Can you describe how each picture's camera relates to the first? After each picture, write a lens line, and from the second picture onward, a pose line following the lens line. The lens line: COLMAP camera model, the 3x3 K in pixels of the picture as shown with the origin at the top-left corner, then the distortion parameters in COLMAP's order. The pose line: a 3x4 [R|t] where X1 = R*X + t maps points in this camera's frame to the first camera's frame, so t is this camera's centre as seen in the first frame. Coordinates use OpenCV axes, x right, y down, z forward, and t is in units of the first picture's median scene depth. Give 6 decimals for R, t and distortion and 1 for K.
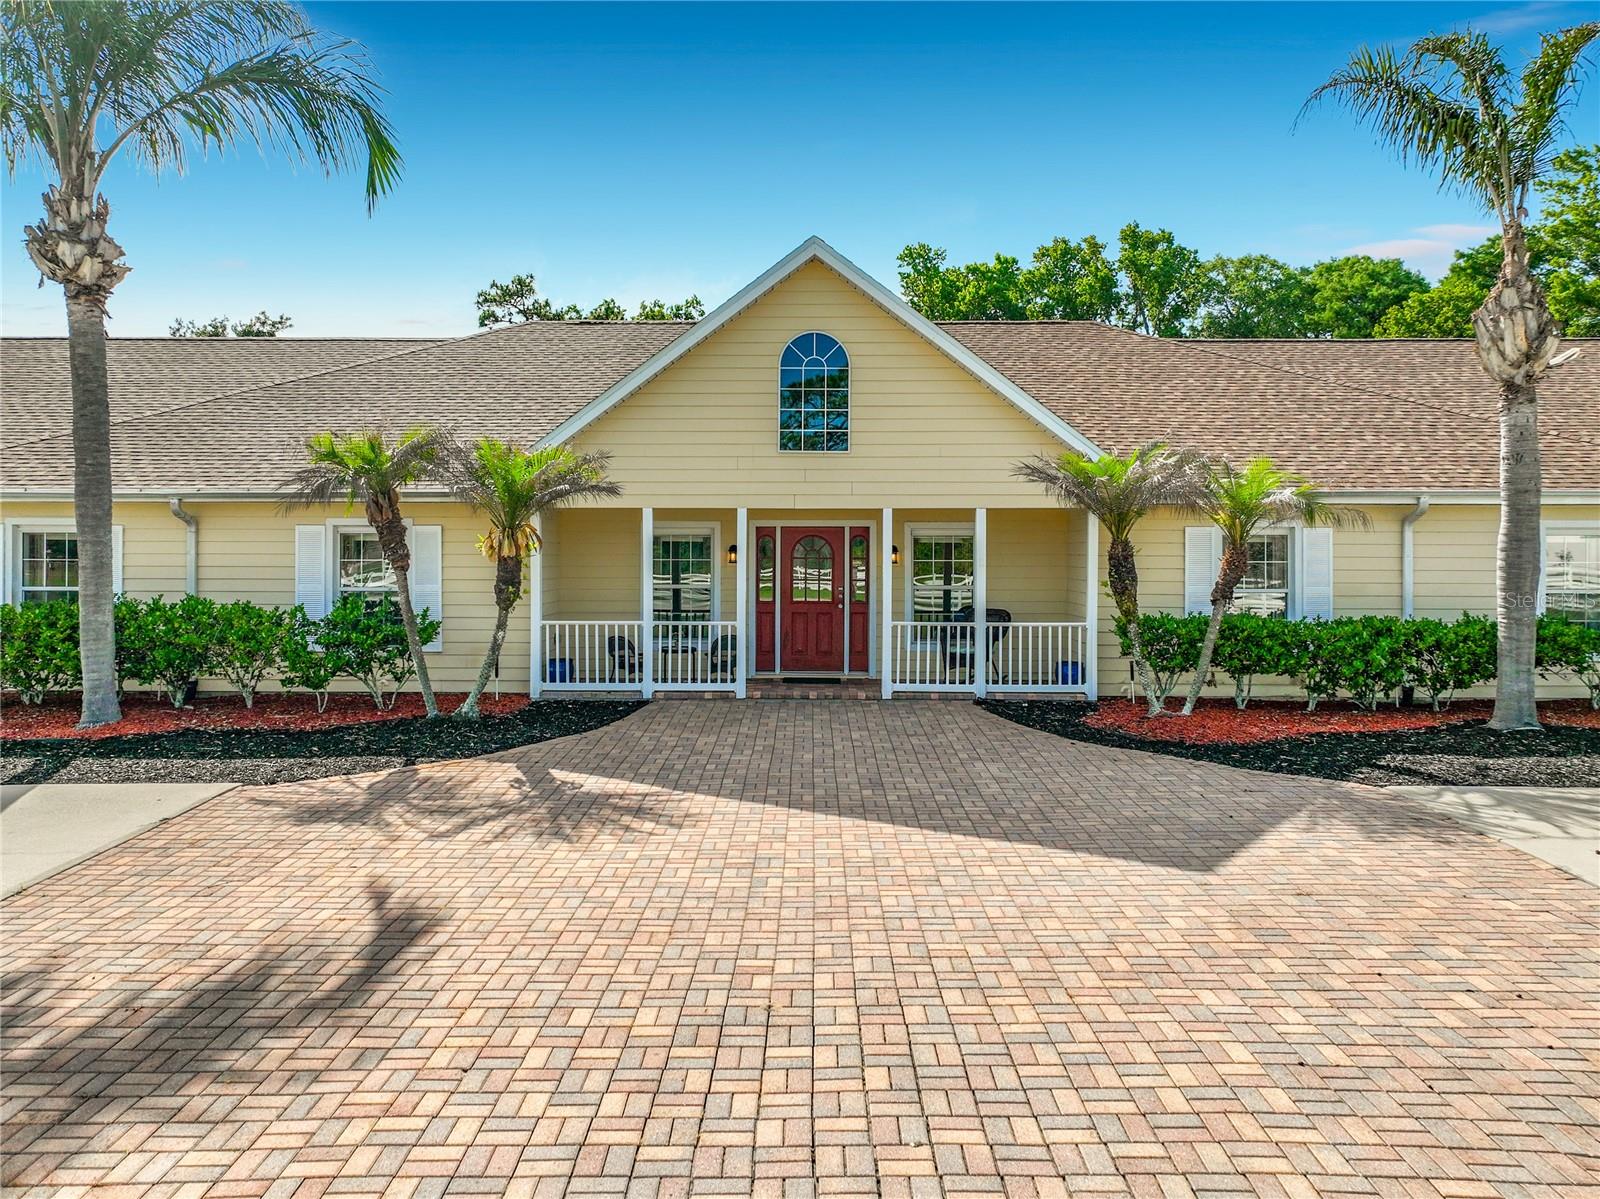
lens RADIAL K [[1138.7, 0, 800.0], [0, 1138.7, 599.5], [0, 0, 1]] dist [0.000884, 0.014032]
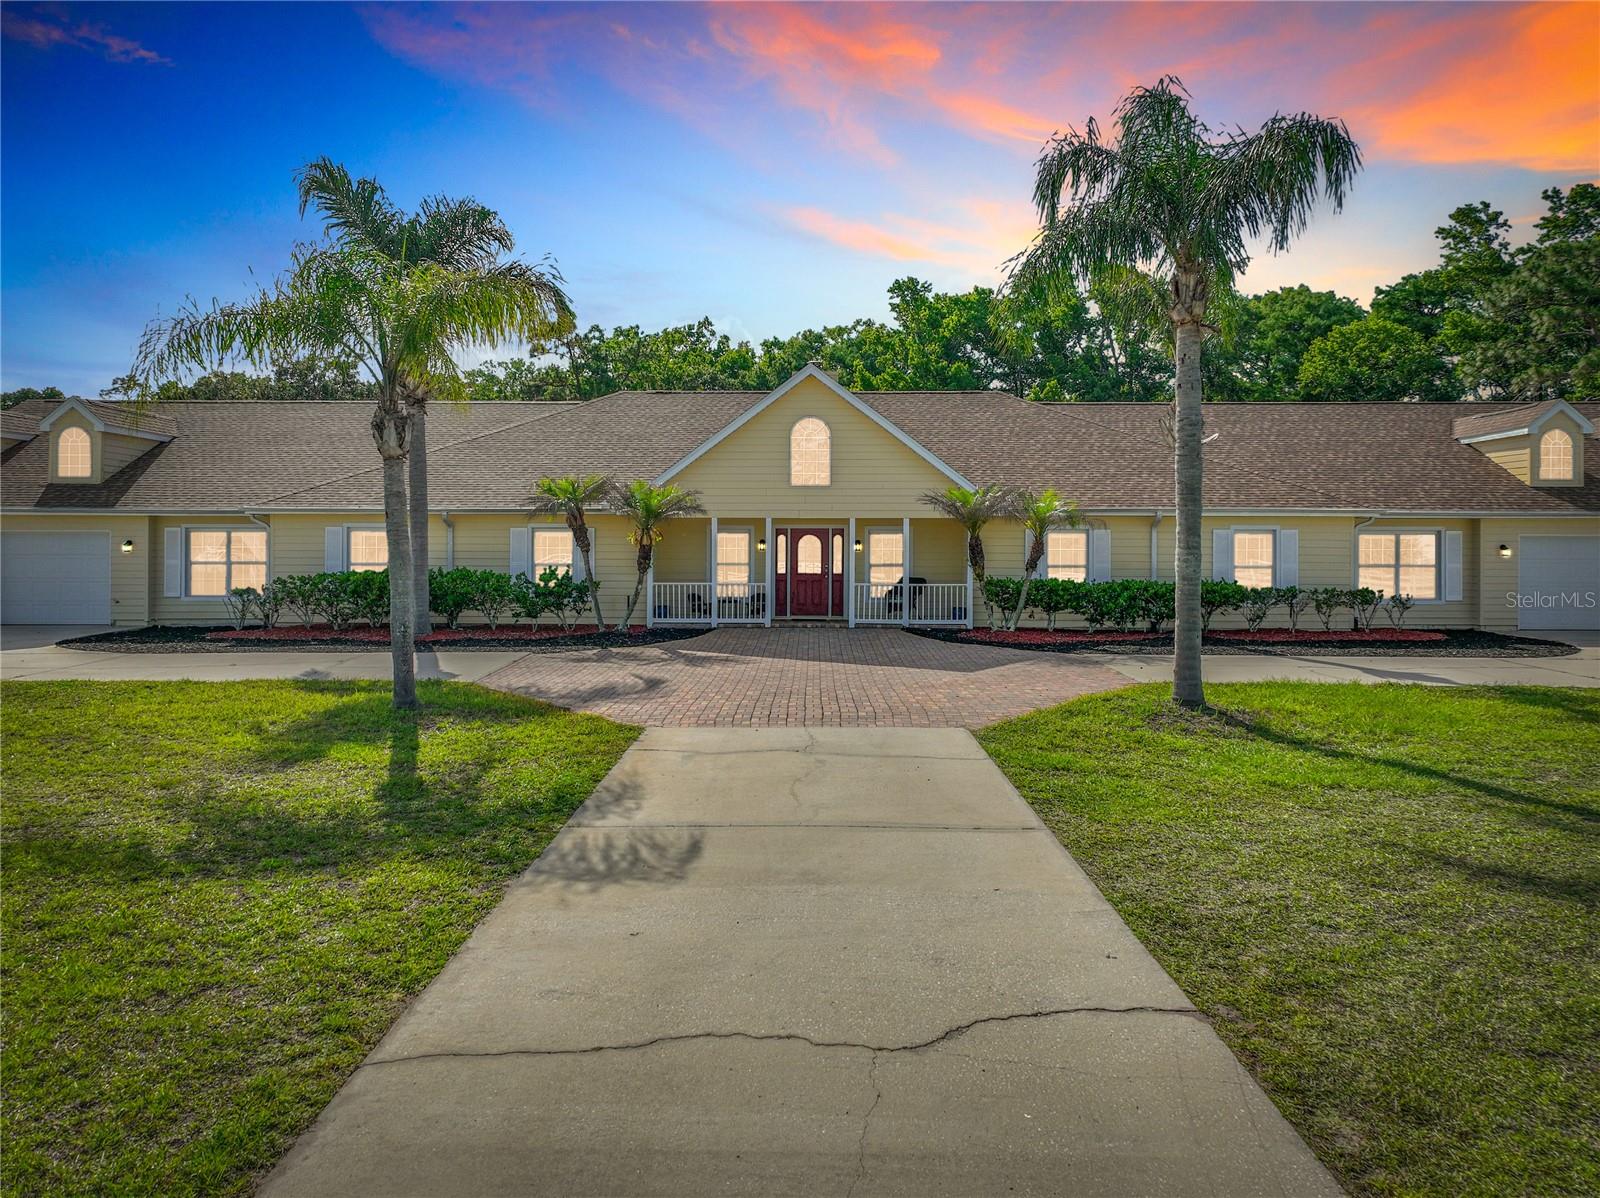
lens RADIAL K [[1121.7, 0, 800.0], [0, 1121.7, 599.0], [0, 0, 1]] dist [-0.043741, 0.000211]
pose [[0.999997, 0.001325, -0.002067, 0.000540], [-0.001324, 0.999999, 0.000308, 0.043058], [0.002067, -0.000305, 0.999998, -0.709371]]
